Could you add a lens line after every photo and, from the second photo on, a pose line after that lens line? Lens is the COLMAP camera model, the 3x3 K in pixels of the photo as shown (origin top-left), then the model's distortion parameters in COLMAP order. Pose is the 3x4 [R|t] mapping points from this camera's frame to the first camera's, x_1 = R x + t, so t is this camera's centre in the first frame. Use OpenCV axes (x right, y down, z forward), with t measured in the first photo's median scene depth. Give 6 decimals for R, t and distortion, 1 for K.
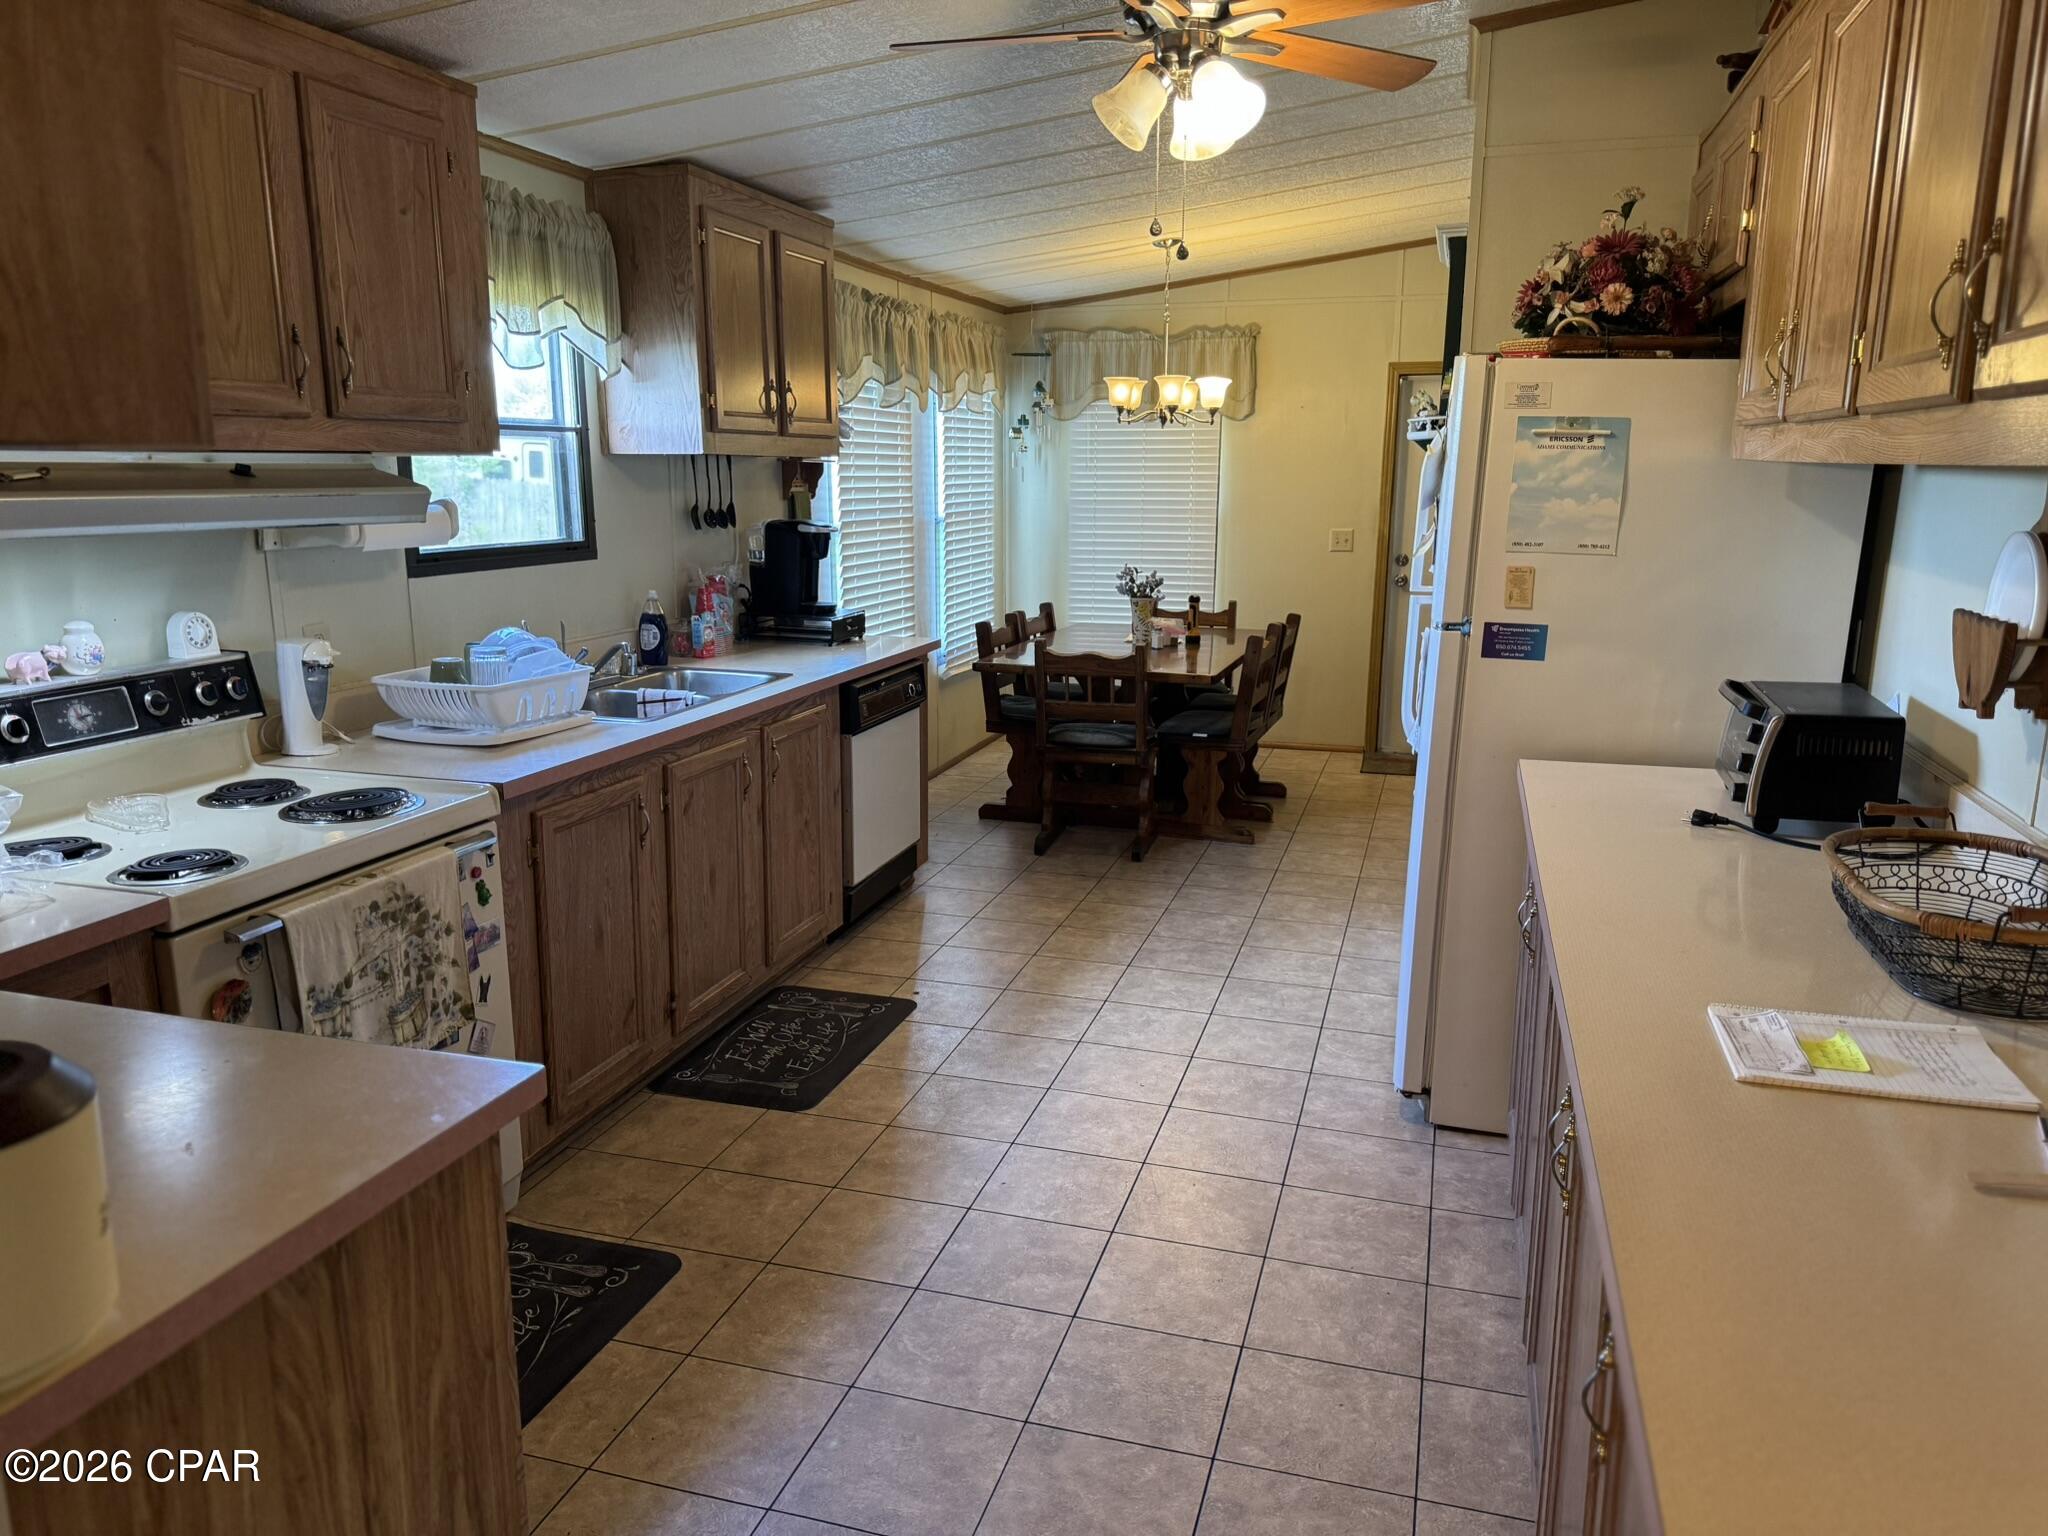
lens RADIAL K [[1437.1, 0, 1032.5], [0, 1437.1, 768.1], [0, 0, 1]] dist [0.019819, -0.018439]
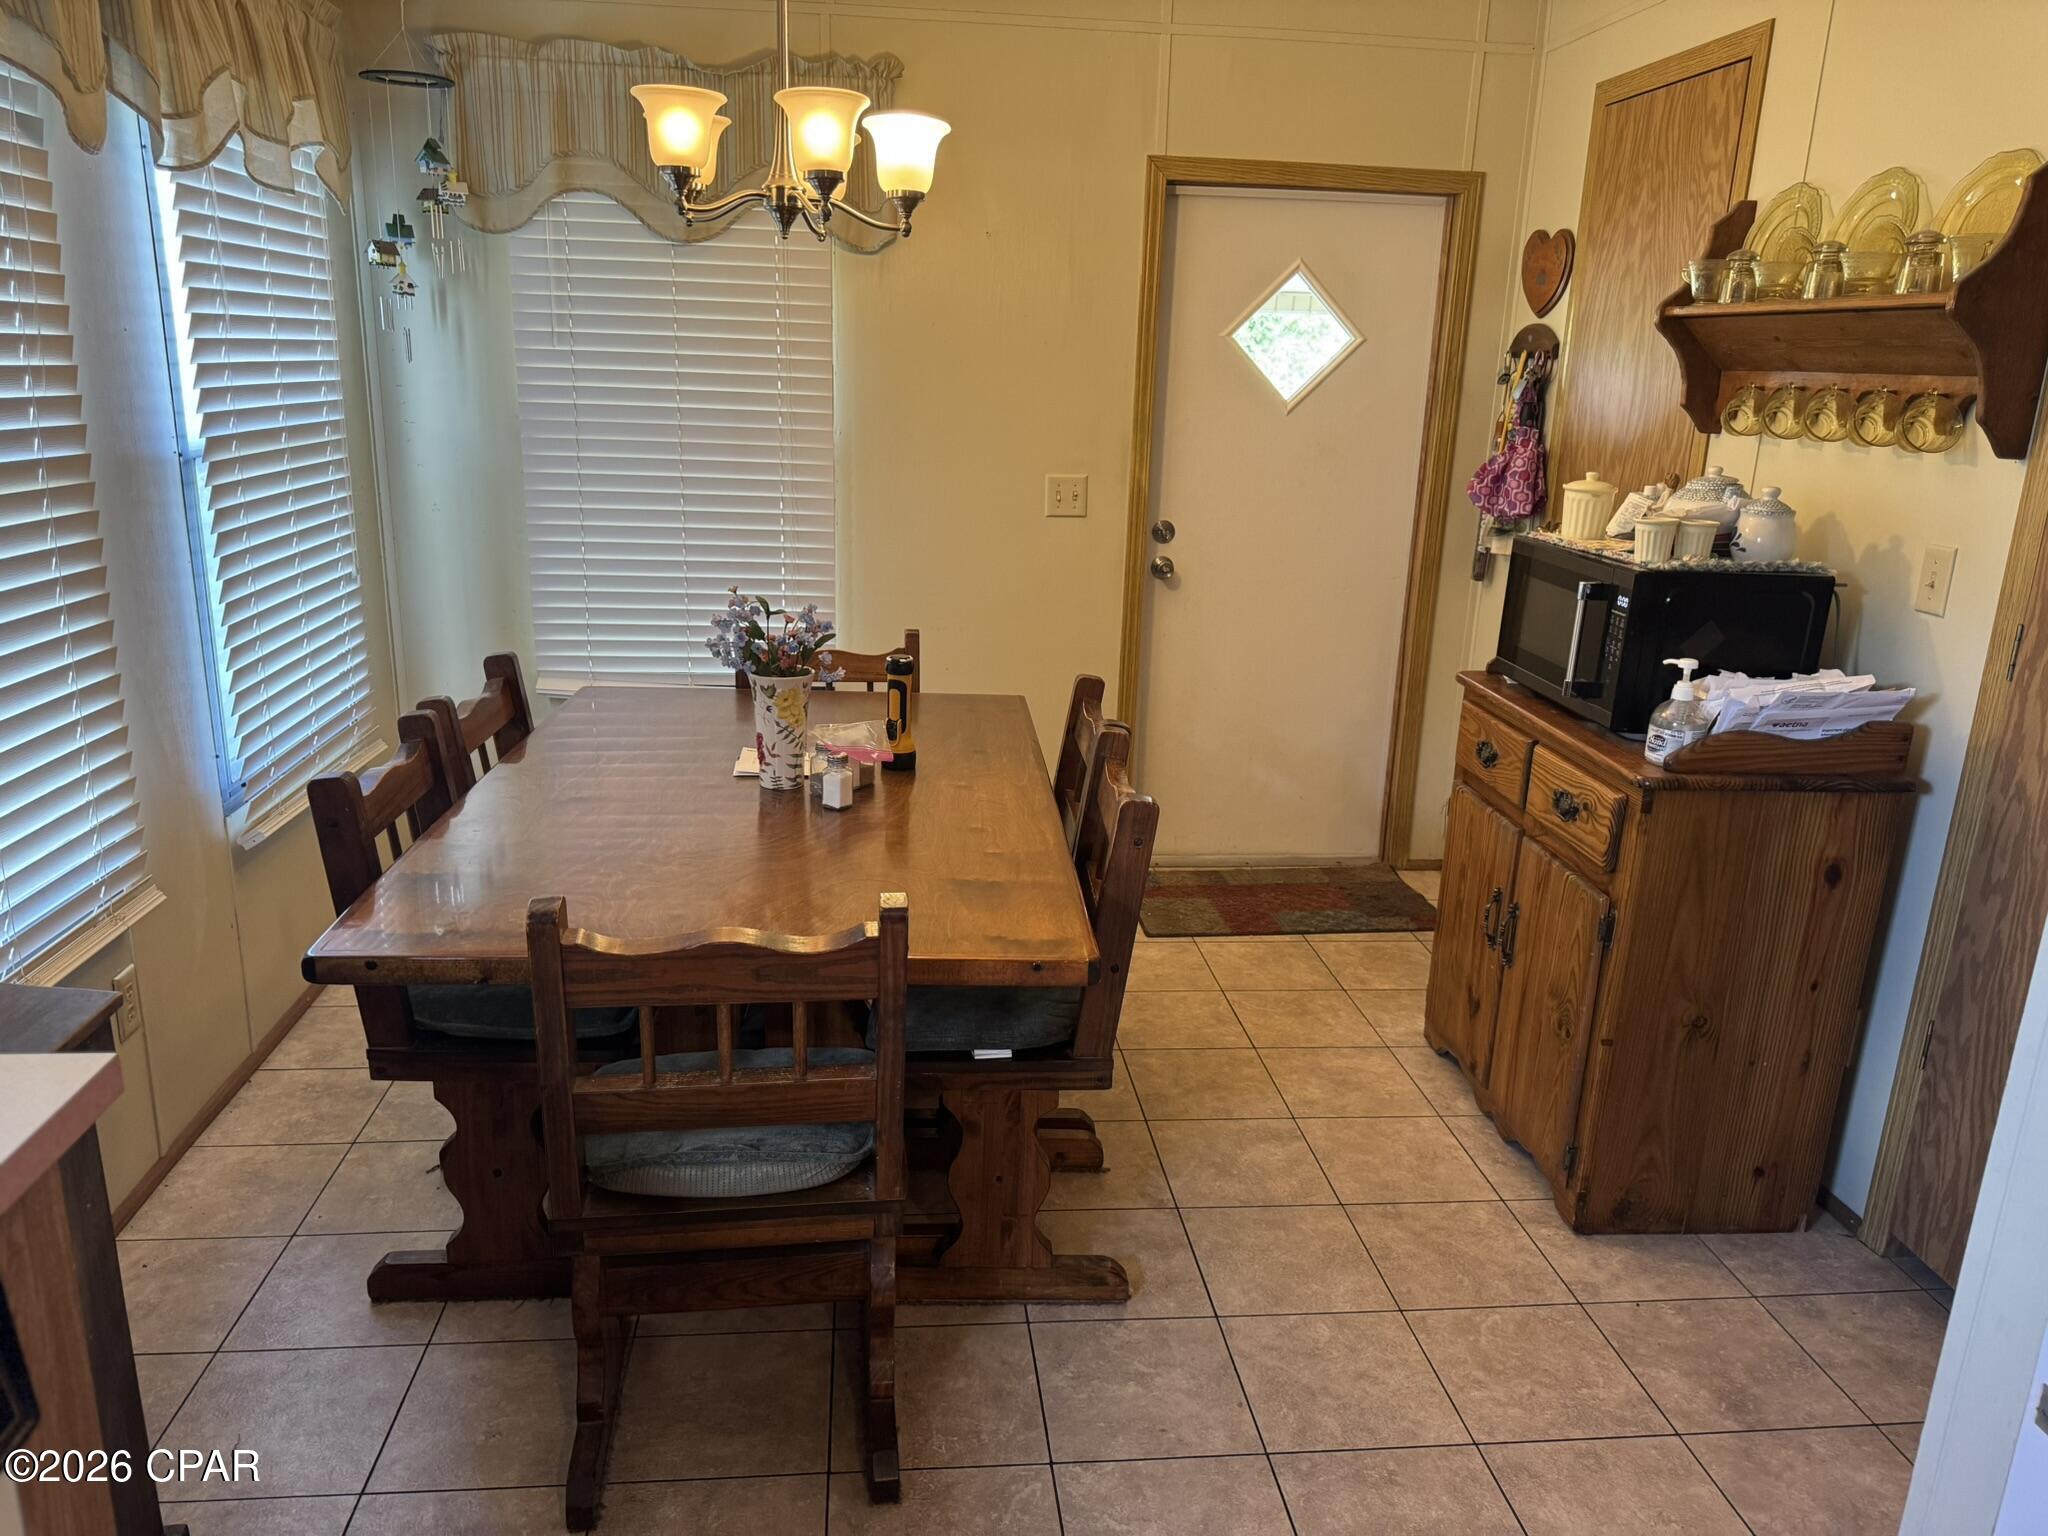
lens RADIAL K [[1437.1, 0, 1032.0], [0, 1437.1, 765.3], [0, 0, 1]] dist [0.019819, -0.018439]
pose [[0.921262, -0.077393, 0.381165, -0.012009], [0.051932, 0.995705, 0.076652, -0.126145], [-0.385460, -0.050822, 0.921324, 0.644007]]
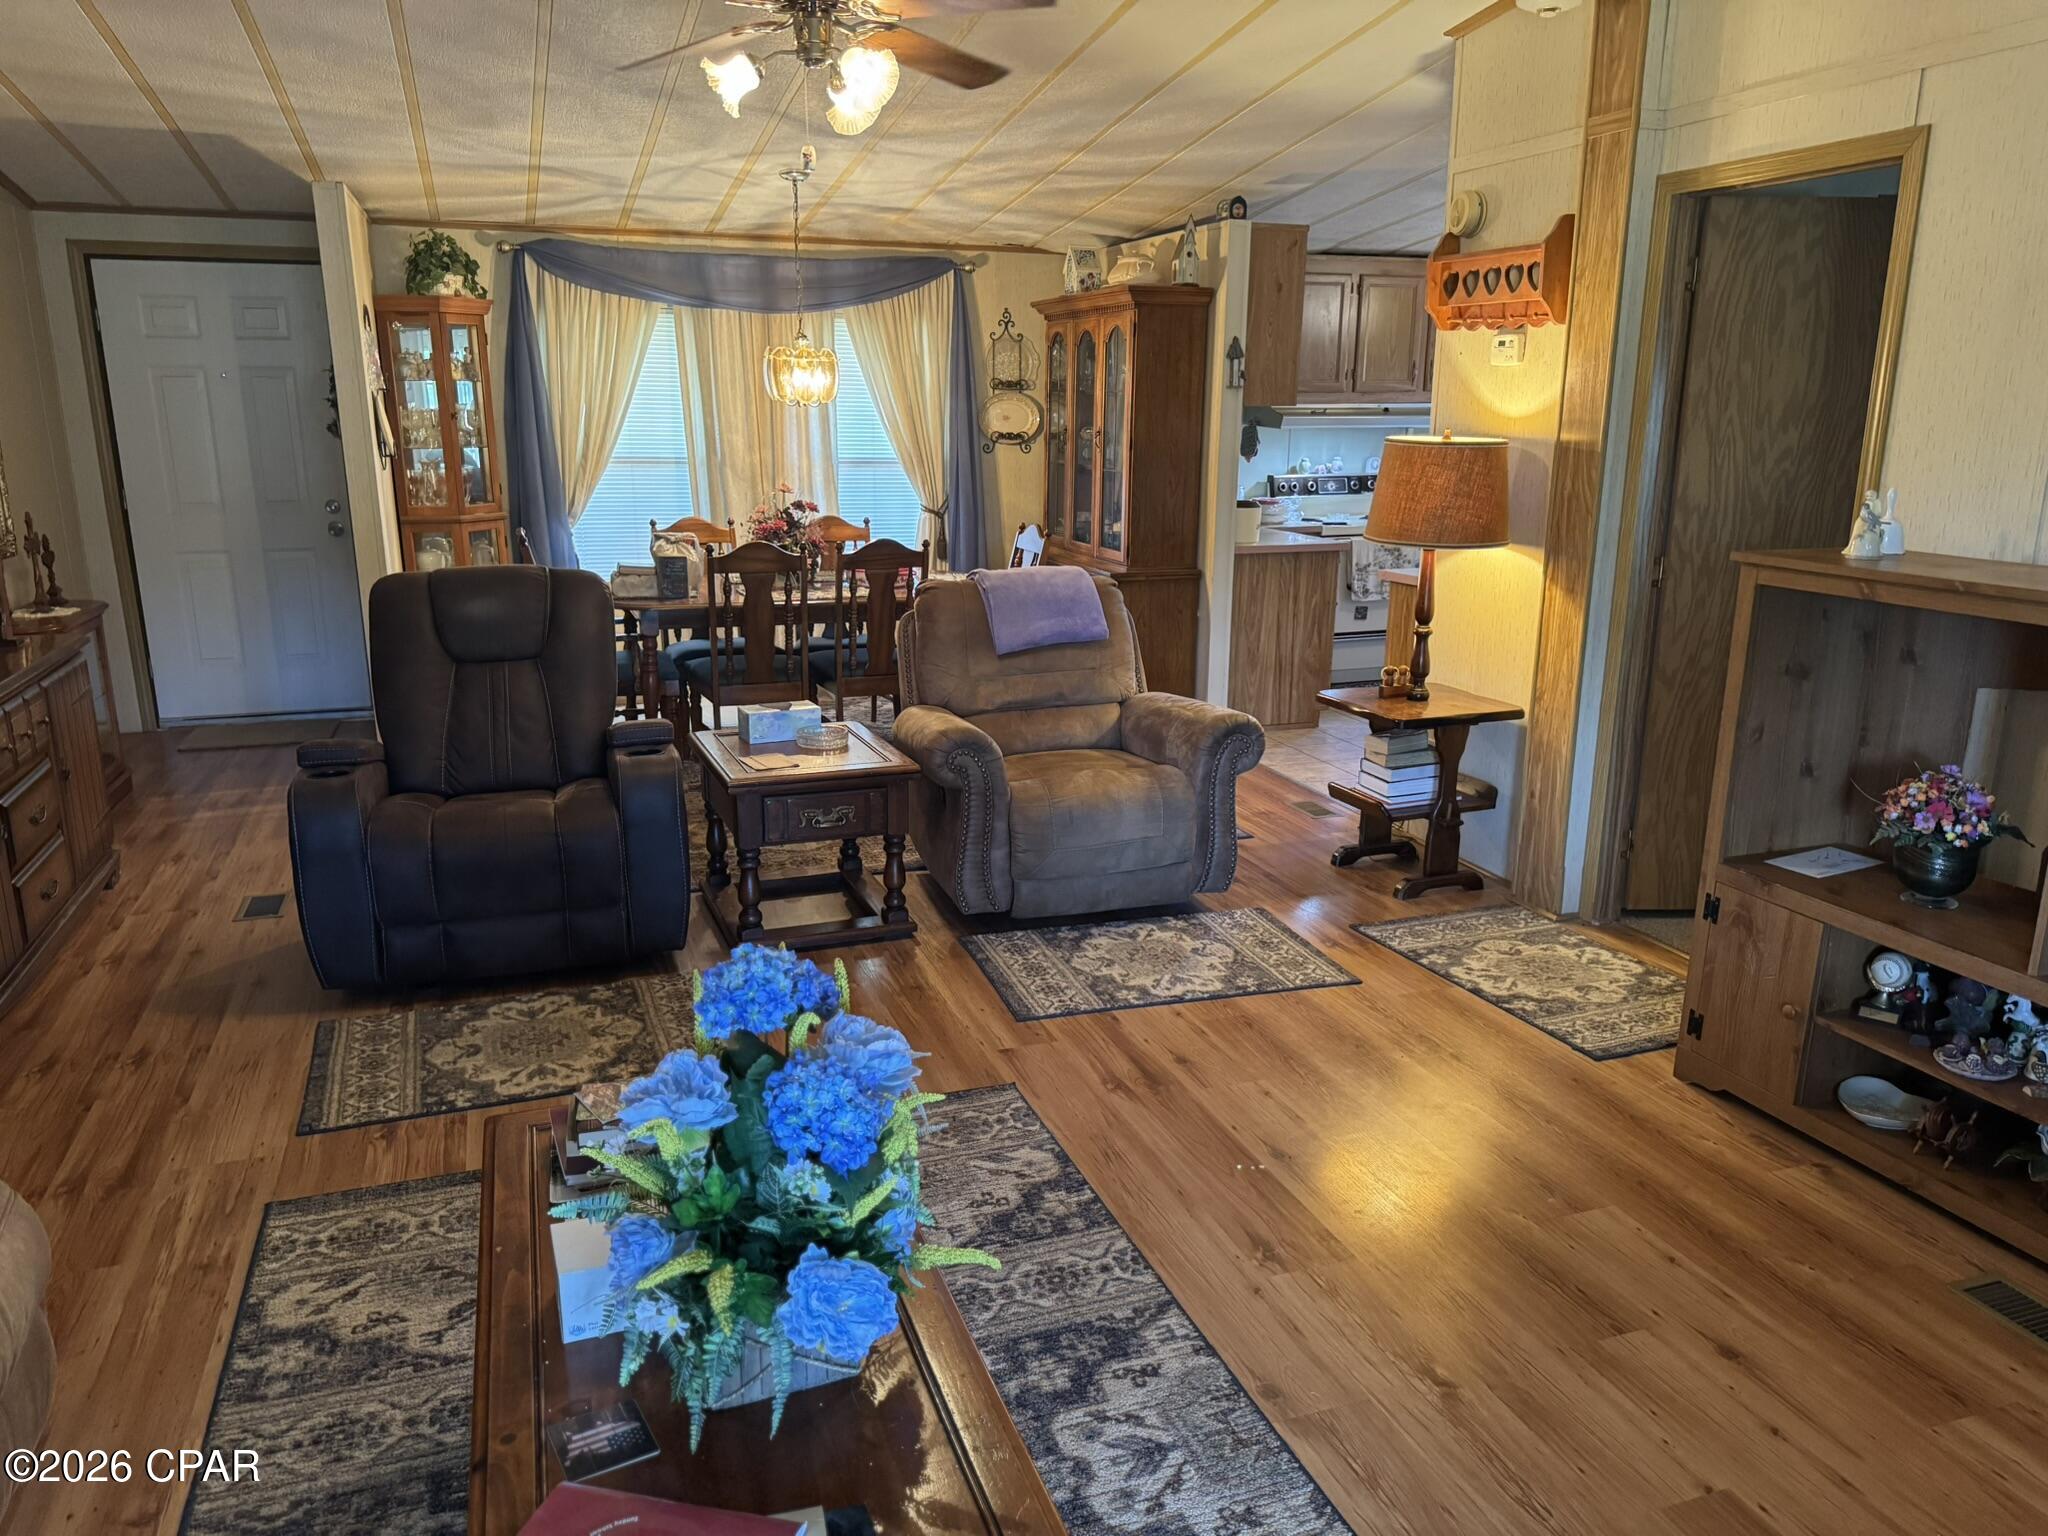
lens RADIAL K [[1437.1, 0, 1020.3], [0, 1437.1, 776.2], [0, 0, 1]] dist [0.019819, -0.018439]
pose [[0.580909, 0.205899, -0.787497, 0.702275], [-0.172600, 0.976636, 0.128030, 0.133743], [0.795459, 0.061548, 0.602874, -0.637609]]
